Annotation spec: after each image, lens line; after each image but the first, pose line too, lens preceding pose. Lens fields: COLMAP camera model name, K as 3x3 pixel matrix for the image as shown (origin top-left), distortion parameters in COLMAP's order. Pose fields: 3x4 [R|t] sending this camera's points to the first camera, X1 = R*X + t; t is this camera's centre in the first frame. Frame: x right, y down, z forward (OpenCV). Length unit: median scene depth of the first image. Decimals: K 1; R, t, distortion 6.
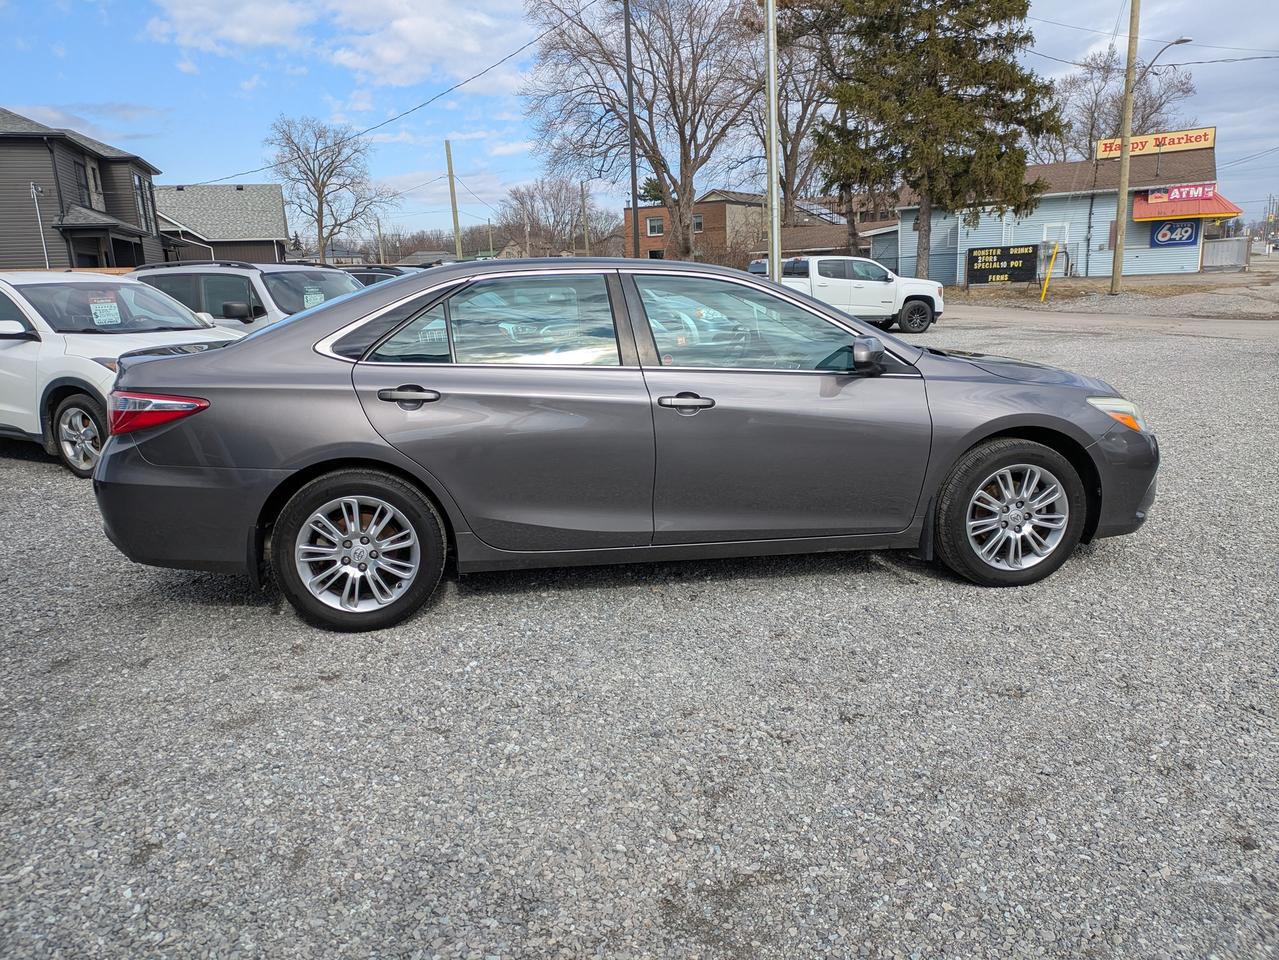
lens RADIAL K [[950.0, 0, 620.7], [0, 950.0, 474.6], [0, 0, 1]] dist [0.033922, -0.010779]
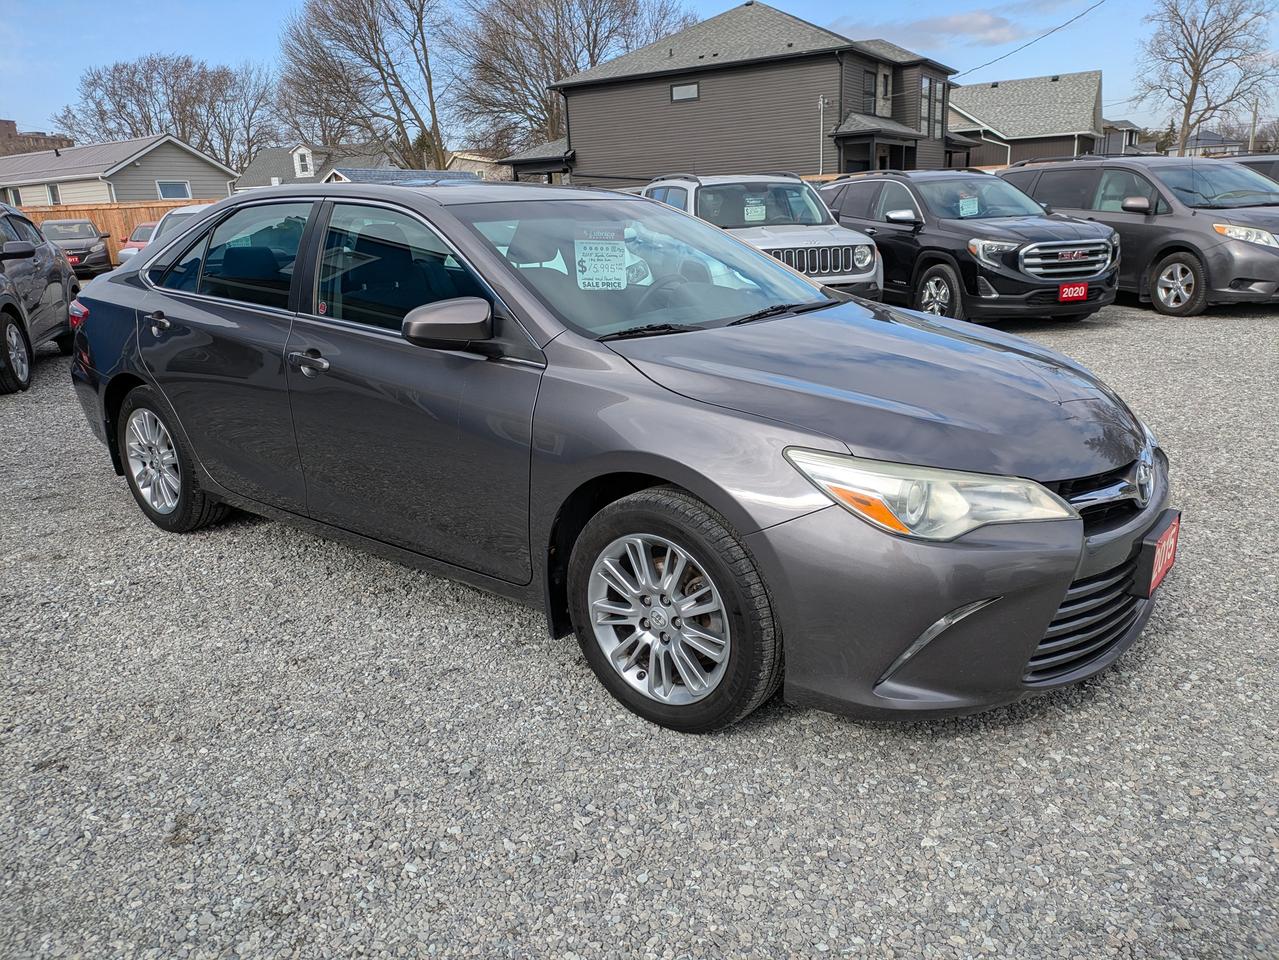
lens RADIAL K [[950.0, 0, 640.6], [0, 950.0, 477.9], [0, 0, 1]] dist [0.033922, -0.010779]
pose [[0.686328, 0.204695, -0.697892, 0.093604], [-0.131814, 0.978694, 0.157426, -0.015770], [0.715247, -0.016054, 0.698687, 0.065946]]
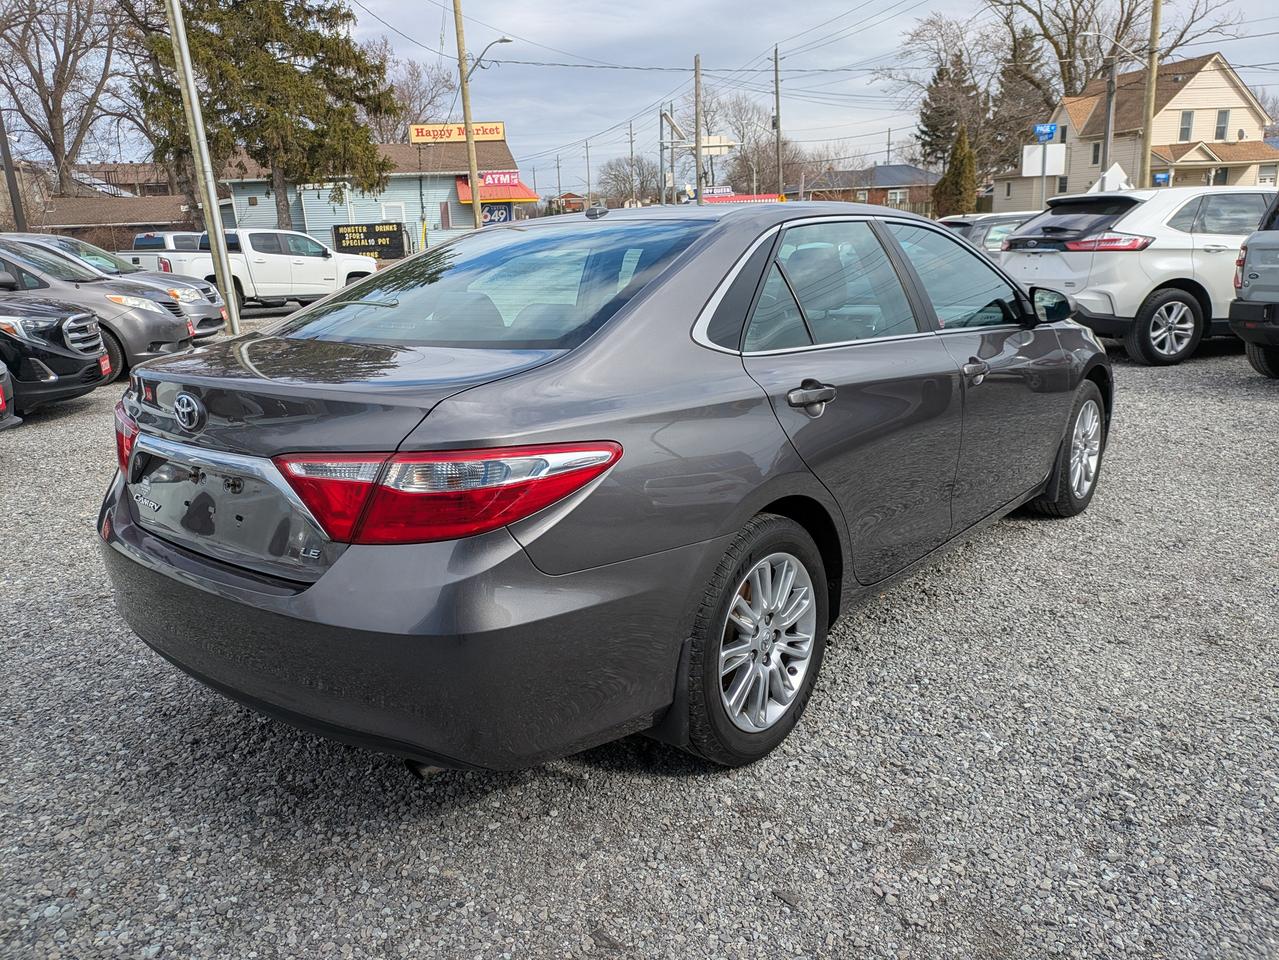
lens RADIAL K [[950.0, 0, 641.6], [0, 950.0, 480.3], [0, 0, 1]] dist [0.033922, -0.010779]
pose [[0.741312, -0.166466, 0.650189, -0.079687], [0.149975, 0.985343, 0.081280, -0.010051], [-0.654190, 0.037259, 0.755412, 0.057829]]
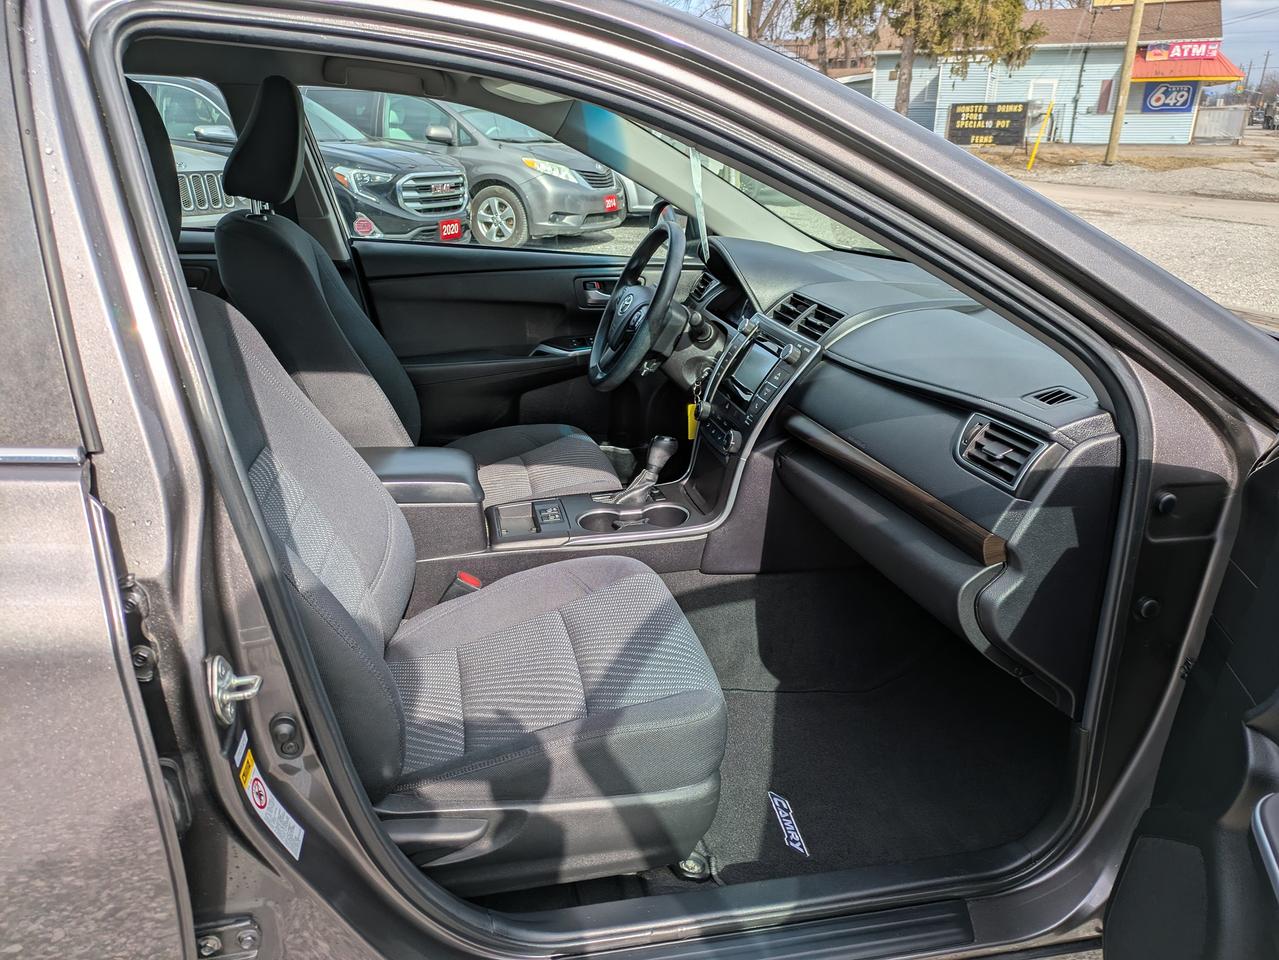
lens RADIAL K [[950.0, 0, 639.9], [0, 950.0, 485.9], [0, 0, 1]] dist [0.033922, -0.010779]
pose [[0.996750, 0.020305, 0.077955, 0.012745], [-0.032379, 0.987084, 0.156897, -0.015591], [-0.073762, -0.158911, 0.984534, 0.085974]]
